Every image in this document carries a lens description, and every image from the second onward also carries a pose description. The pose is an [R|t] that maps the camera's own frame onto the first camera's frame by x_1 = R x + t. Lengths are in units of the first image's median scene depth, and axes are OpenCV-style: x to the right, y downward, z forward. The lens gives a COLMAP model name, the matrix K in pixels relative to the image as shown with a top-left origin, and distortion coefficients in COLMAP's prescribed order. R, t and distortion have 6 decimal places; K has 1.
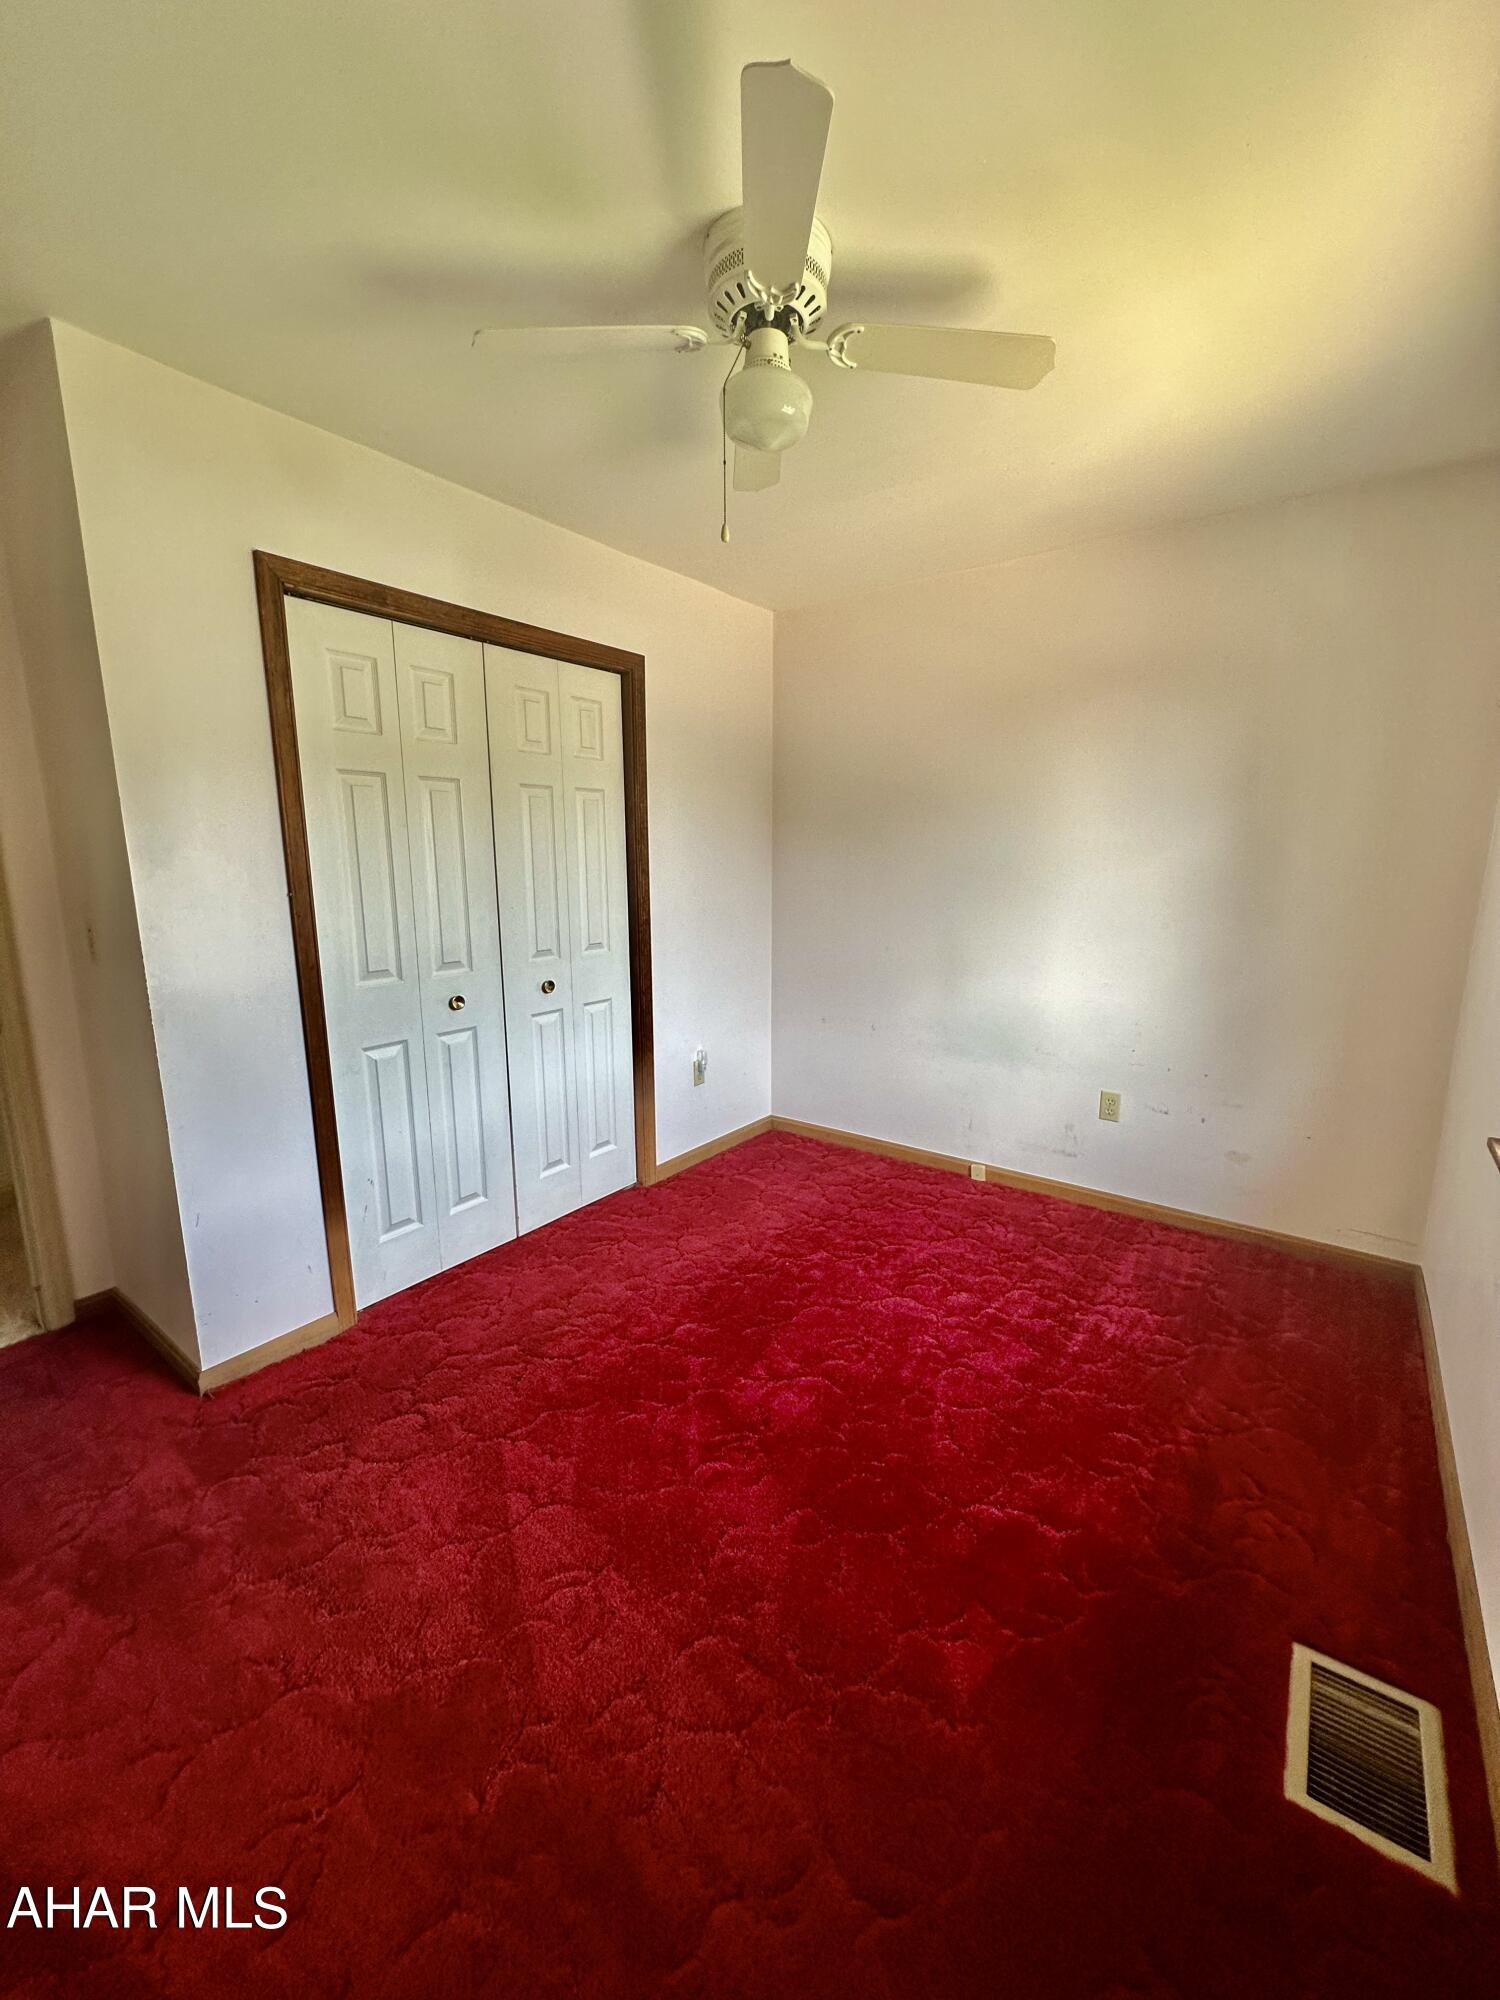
lens RADIAL K [[801.6, 0, 750.0], [0, 801.6, 1000.0], [0, 0, 1]] dist [-0.002940, 0.000853]
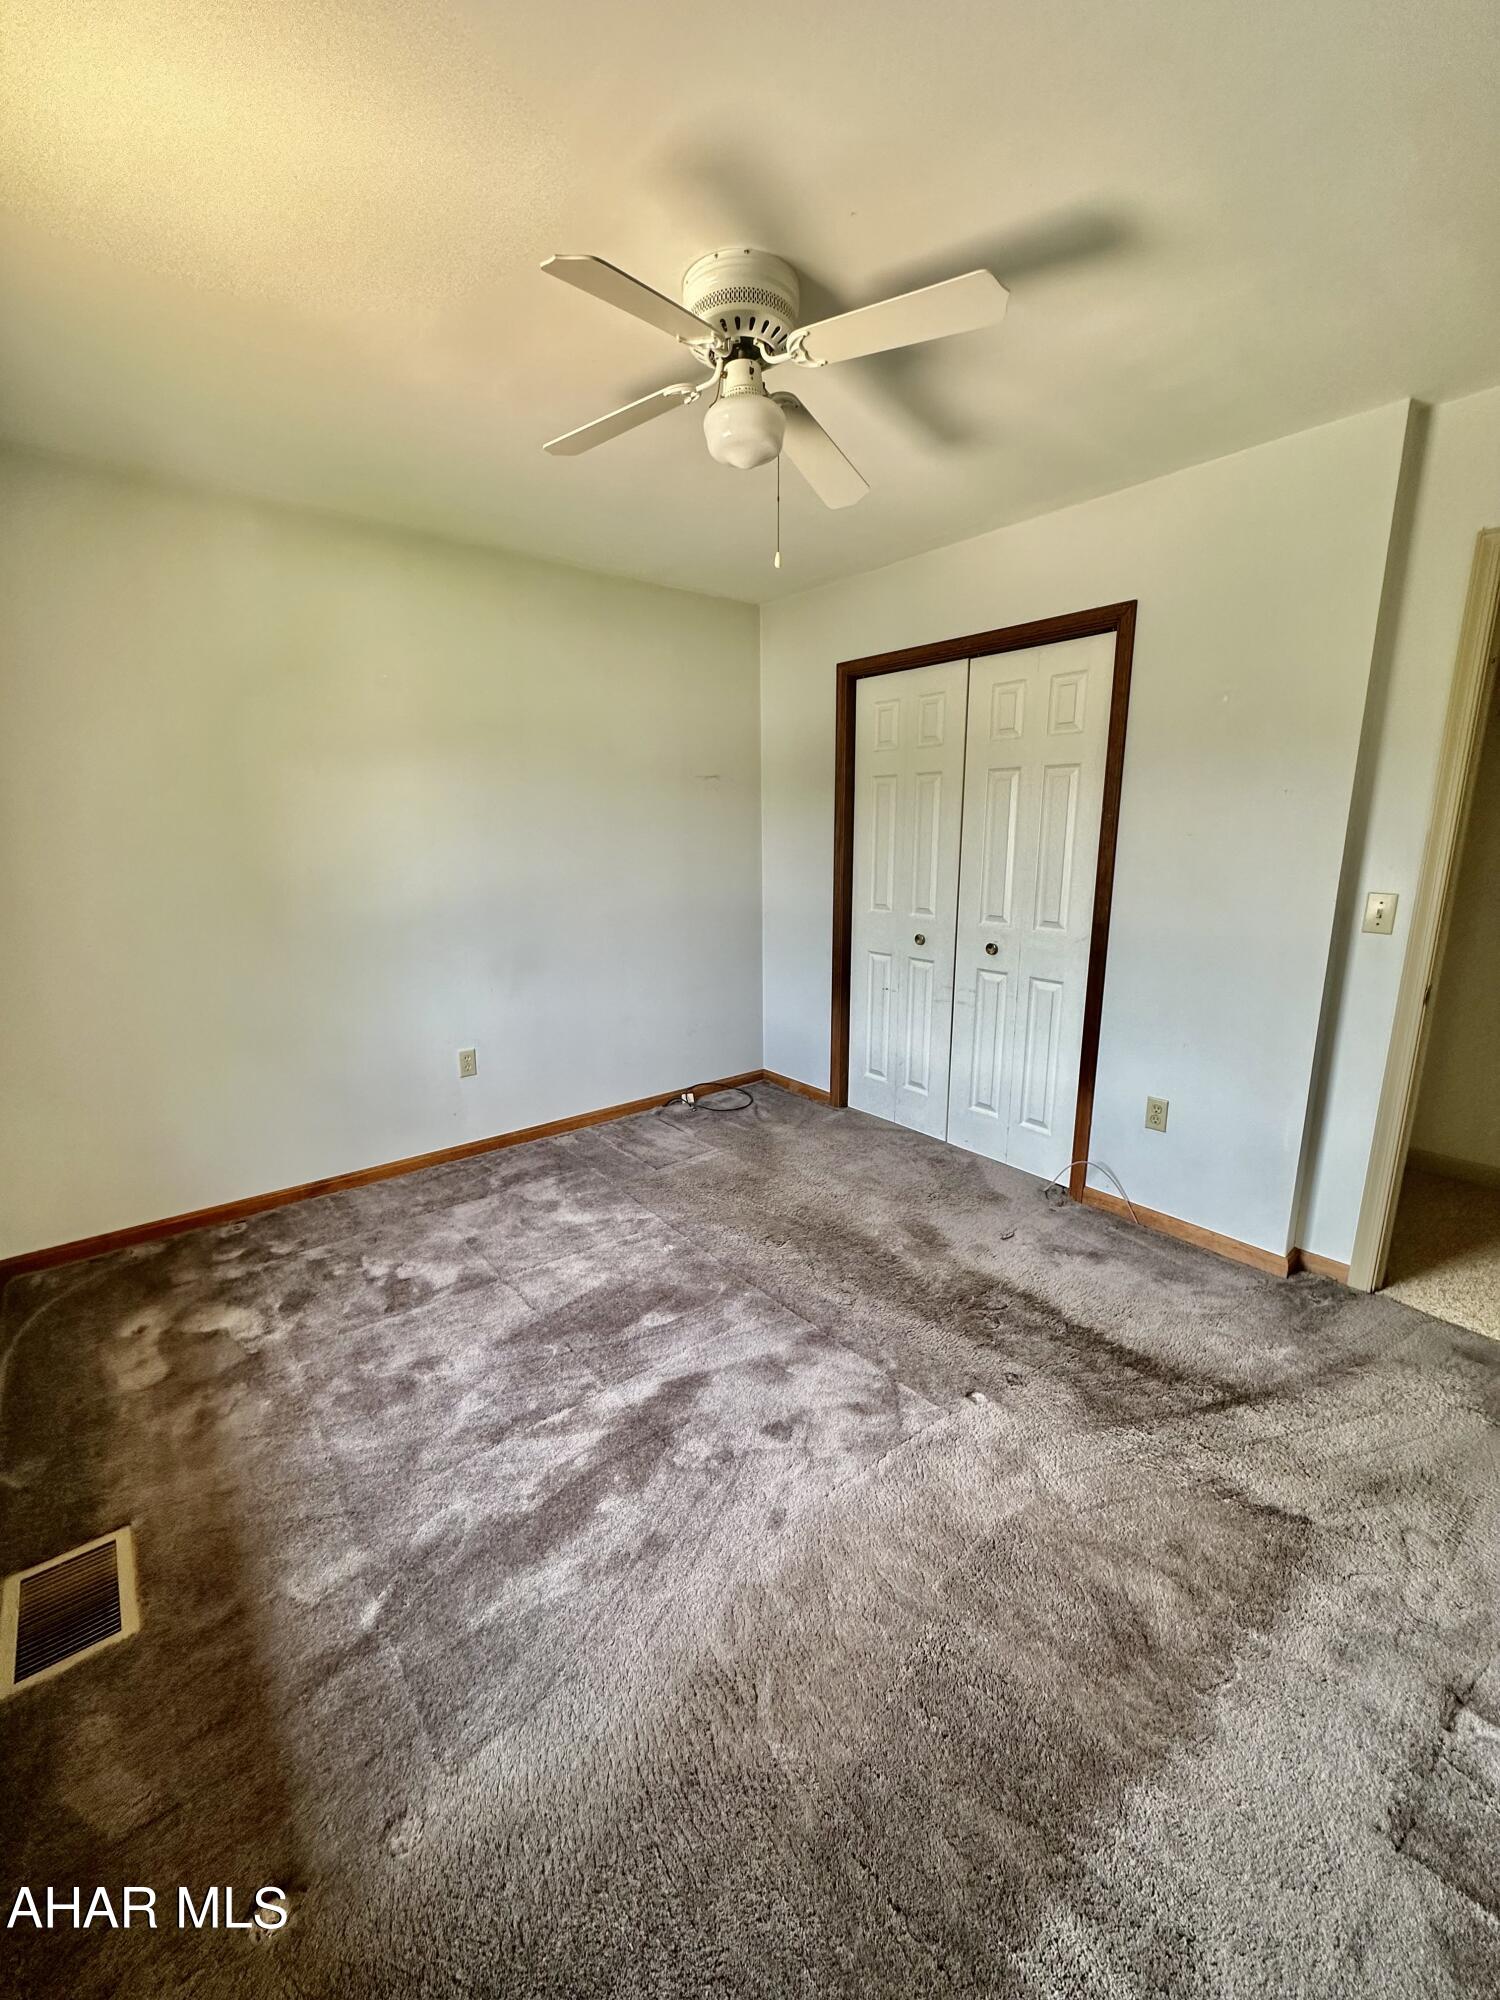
lens RADIAL K [[801.6, 0, 750.0], [0, 801.6, 1000.0], [0, 0, 1]] dist [-0.002940, 0.000853]
pose [[-0.254705, 0.210893, -0.943742, 0.982852], [-0.176652, 0.949360, 0.259825, -0.194527], [0.950747, 0.232893, -0.204552, 0.994574]]
